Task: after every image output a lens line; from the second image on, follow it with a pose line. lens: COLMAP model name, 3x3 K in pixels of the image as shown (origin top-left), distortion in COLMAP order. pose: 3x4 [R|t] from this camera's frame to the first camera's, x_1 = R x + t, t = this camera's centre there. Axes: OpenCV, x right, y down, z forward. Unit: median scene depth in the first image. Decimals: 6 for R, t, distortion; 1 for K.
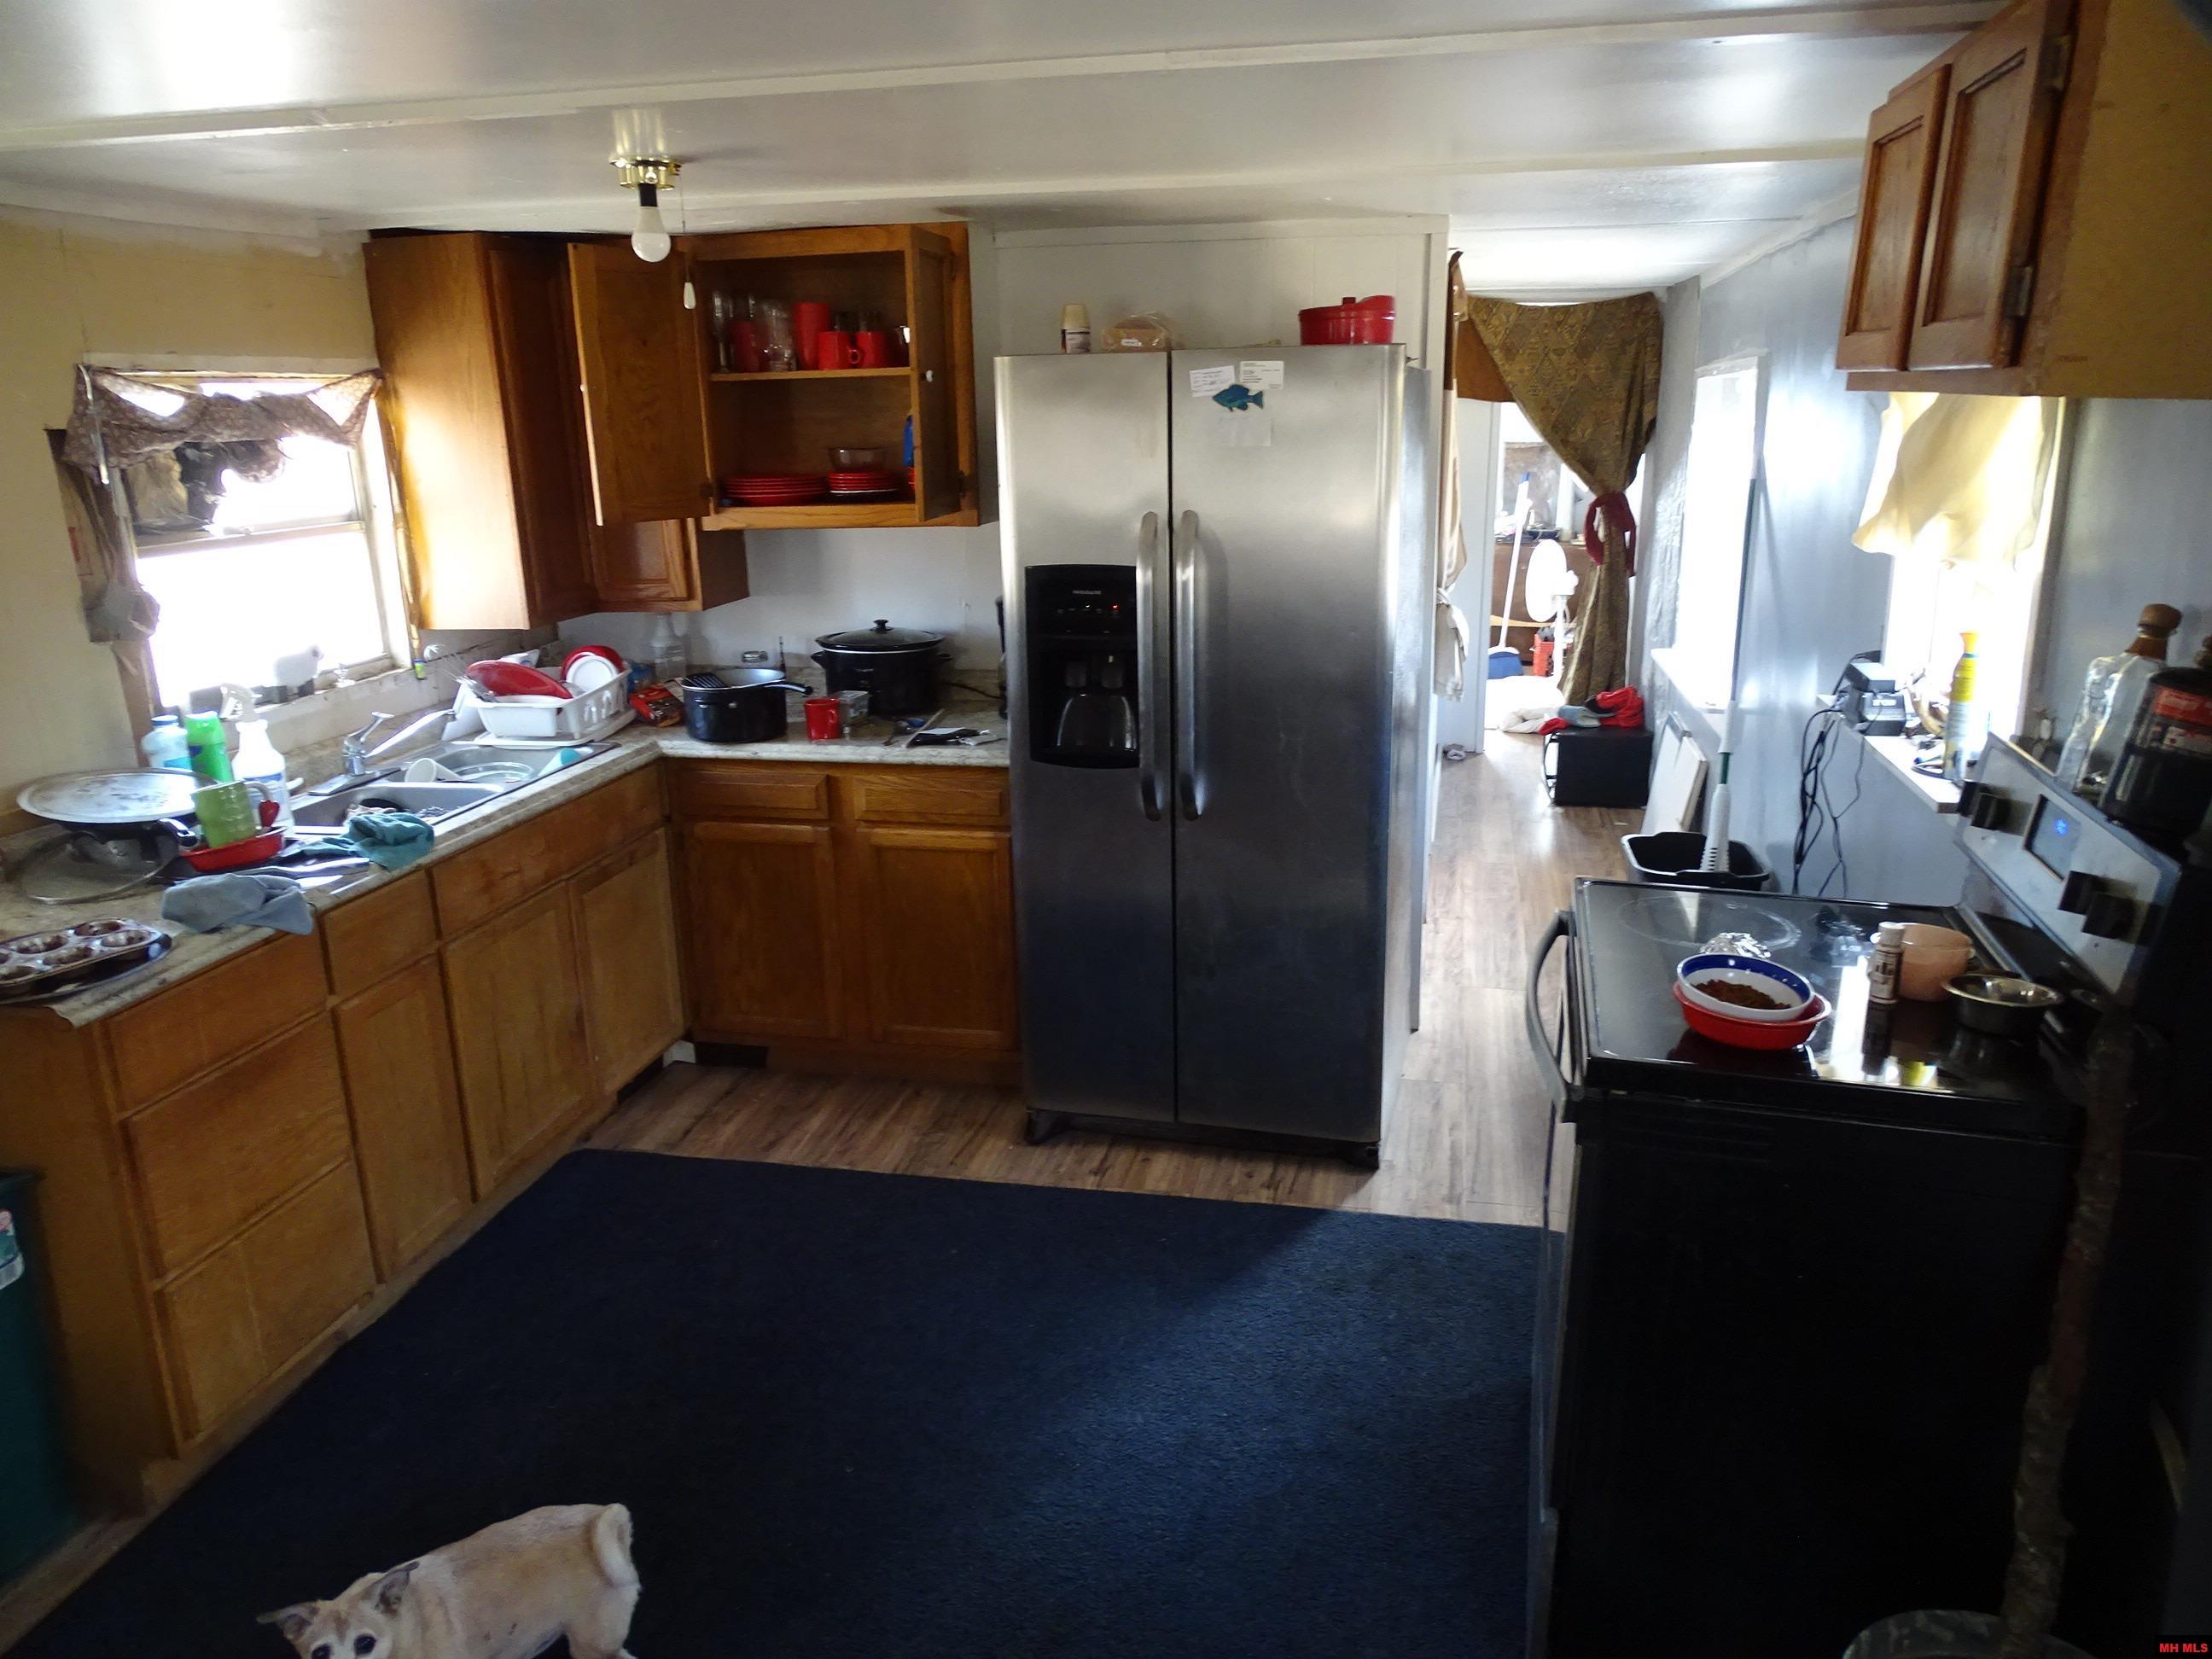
lens RADIAL K [[1542.6, 0, 1110.1], [0, 1542.6, 829.8], [0, 0, 1]] dist [-0.019043, 0.006511]
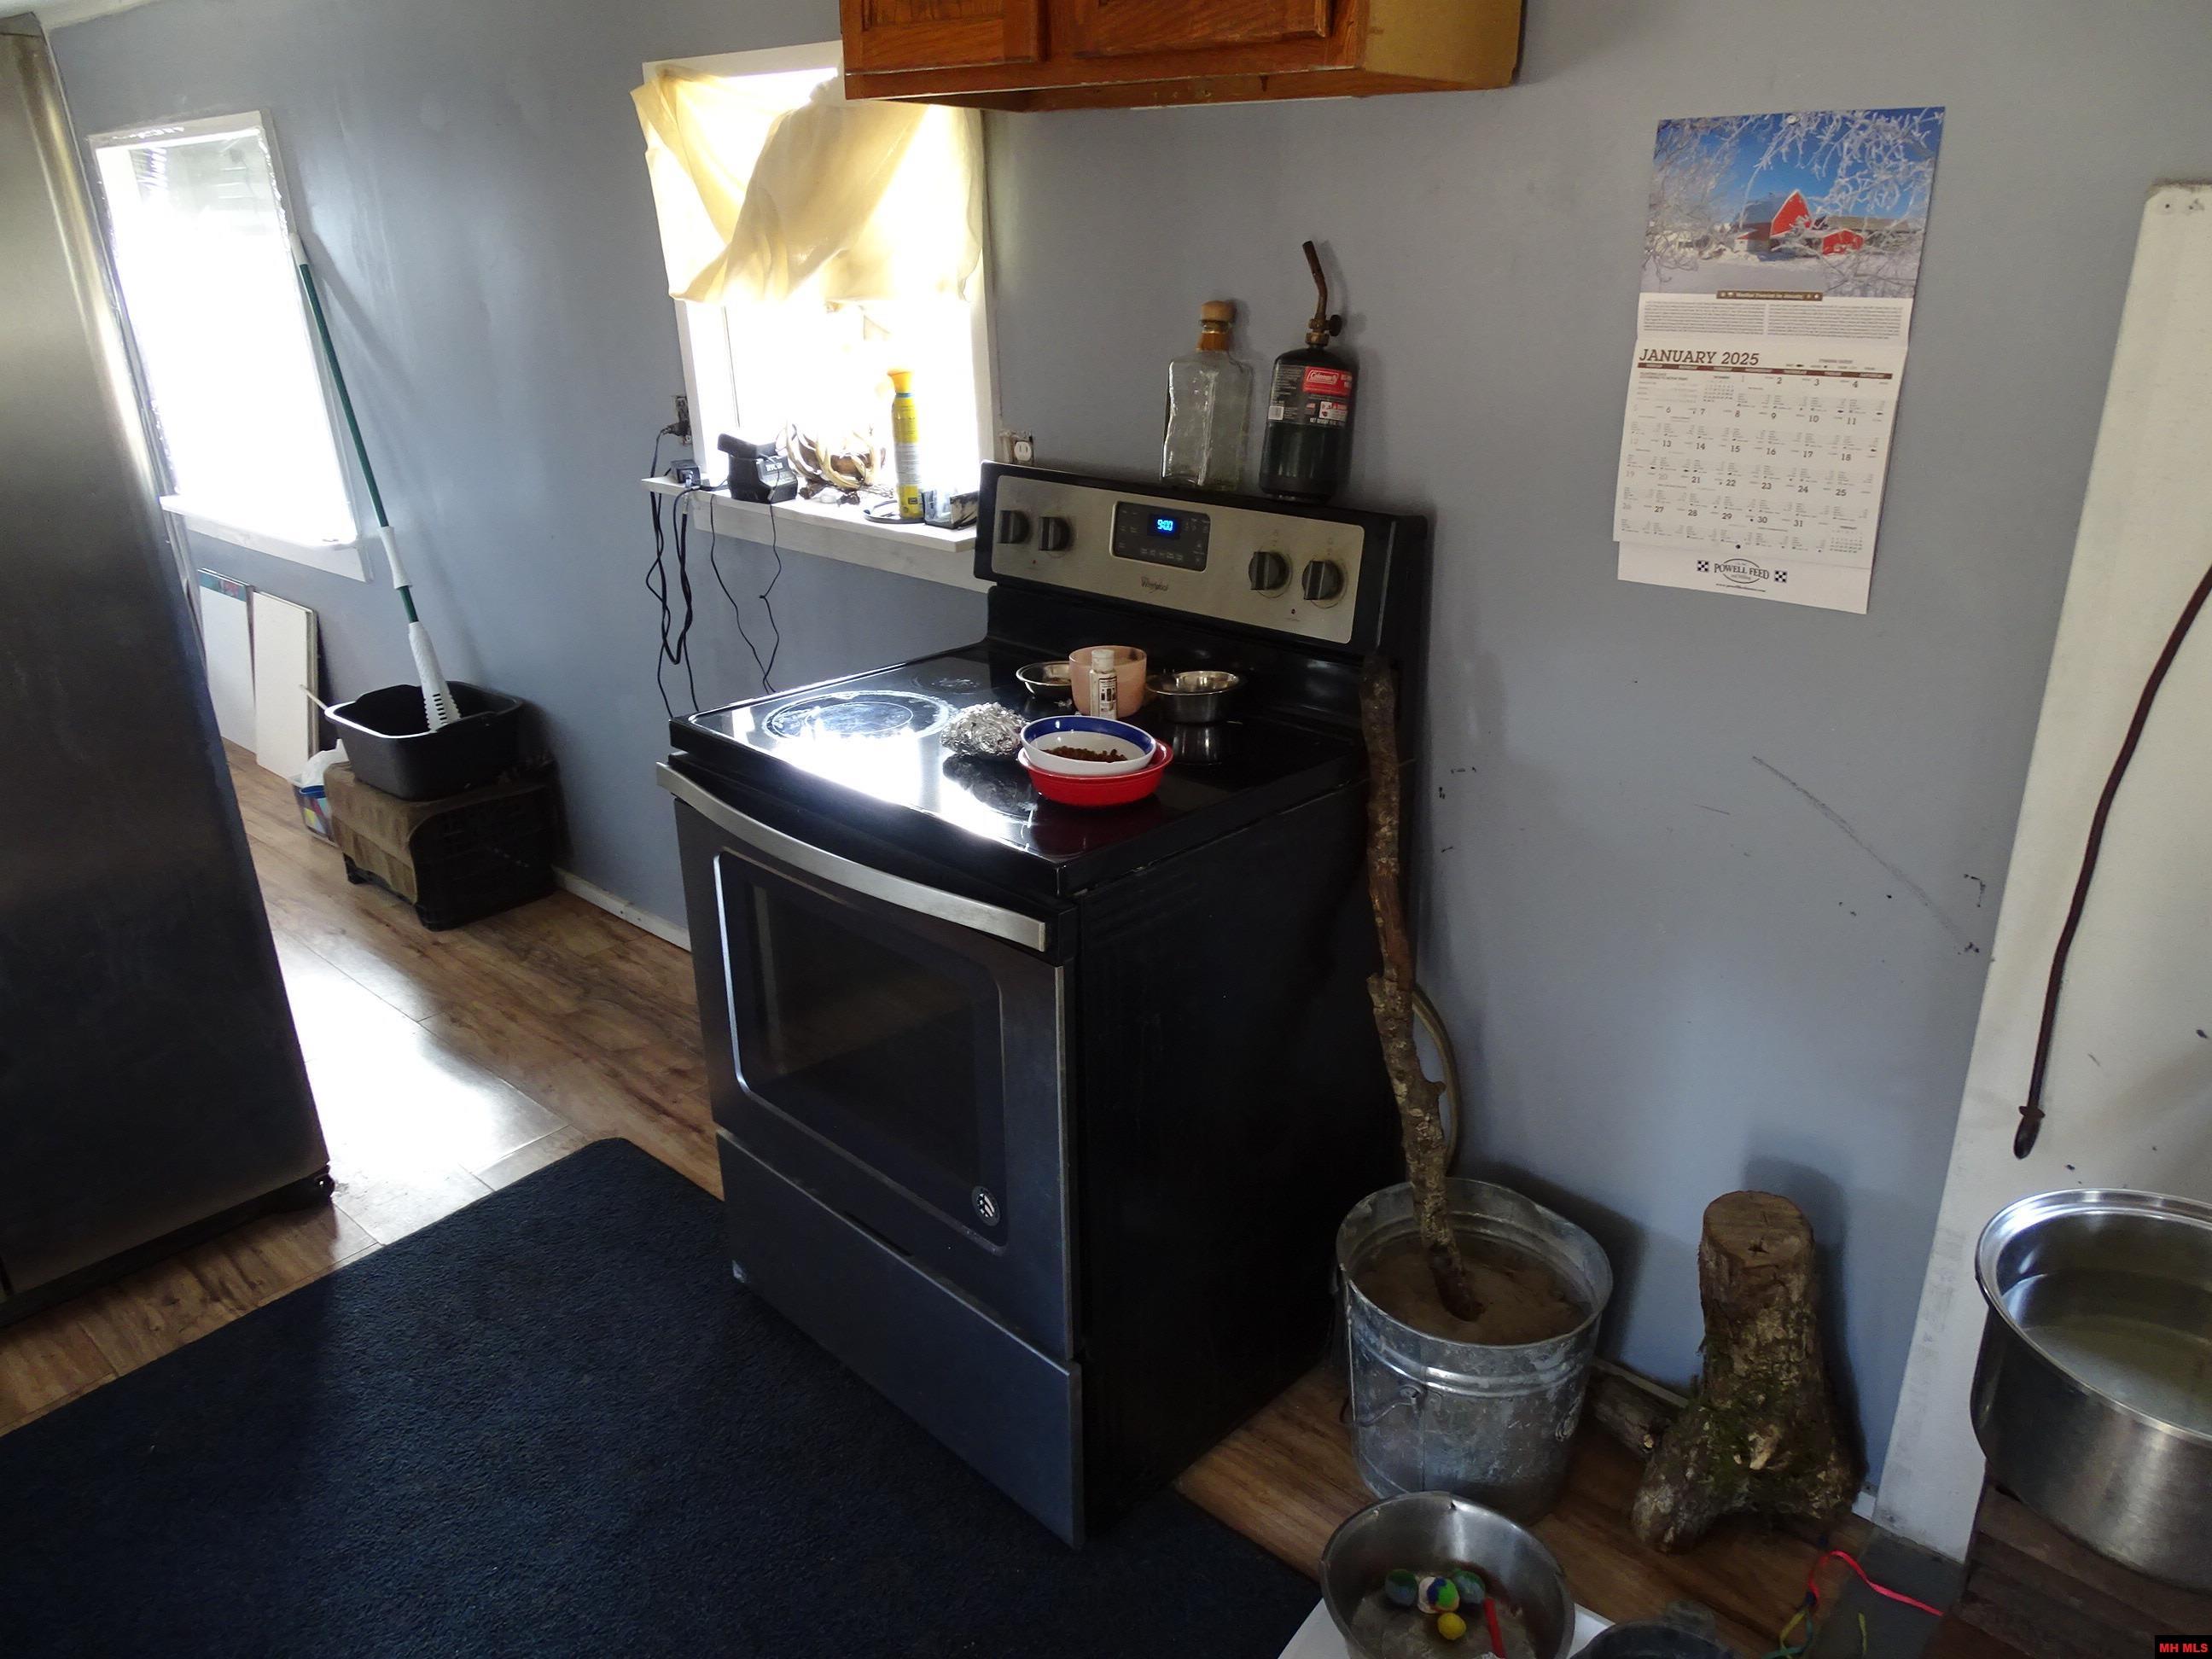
lens RADIAL K [[1542.6, 0, 1110.5], [0, 1542.6, 839.4], [0, 0, 1]] dist [-0.019043, 0.006511]
pose [[0.486198, -0.328641, 0.809696, -0.197675], [0.238780, 0.941286, 0.238671, -0.035043], [-0.840592, 0.077298, 0.536124, 0.269072]]
